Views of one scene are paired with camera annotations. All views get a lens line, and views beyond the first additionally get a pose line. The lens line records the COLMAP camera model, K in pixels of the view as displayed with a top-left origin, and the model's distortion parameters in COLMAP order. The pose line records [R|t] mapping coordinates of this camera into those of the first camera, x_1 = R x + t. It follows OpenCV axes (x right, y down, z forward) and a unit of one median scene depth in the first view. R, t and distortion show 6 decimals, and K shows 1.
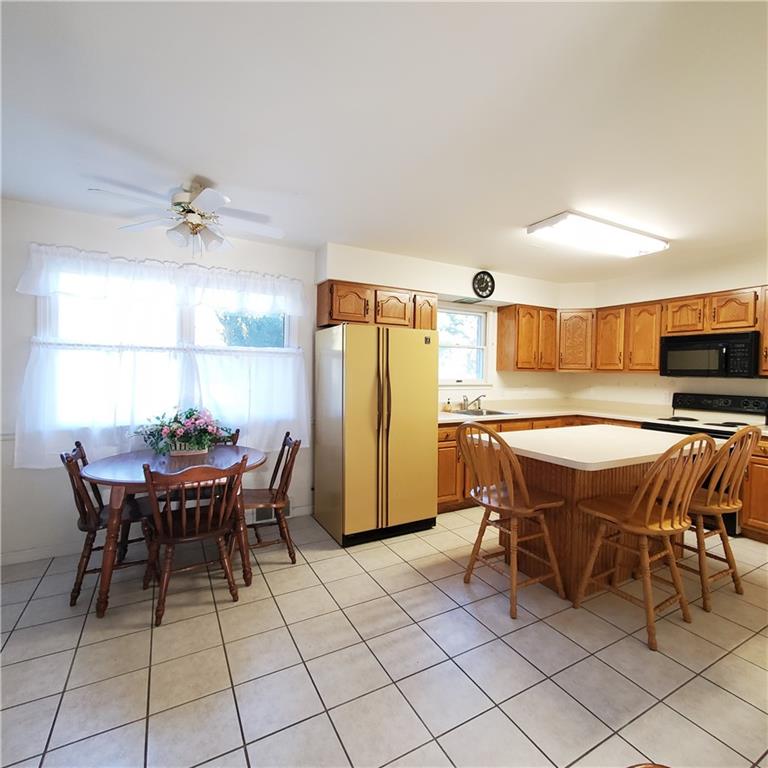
lens RADIAL K [[419.5, 0, 388.1], [0, 419.5, 381.1], [0, 0, 1]] dist [0.001511, 0.000477]
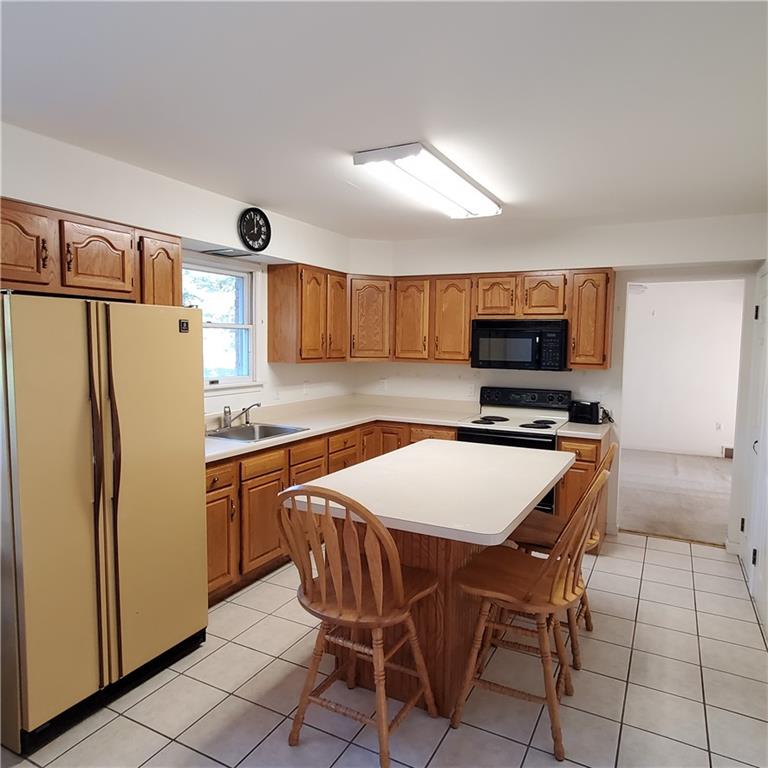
lens RADIAL K [[555.7, 0, 403.9], [0, 555.7, 380.5], [0, 0, 1]] dist [0.006054, 0.001695]
pose [[0.819263, -0.045114, 0.571640, -0.080058], [0.008804, 0.997772, 0.066126, -0.061670], [-0.573350, -0.049142, 0.817835, 0.192788]]
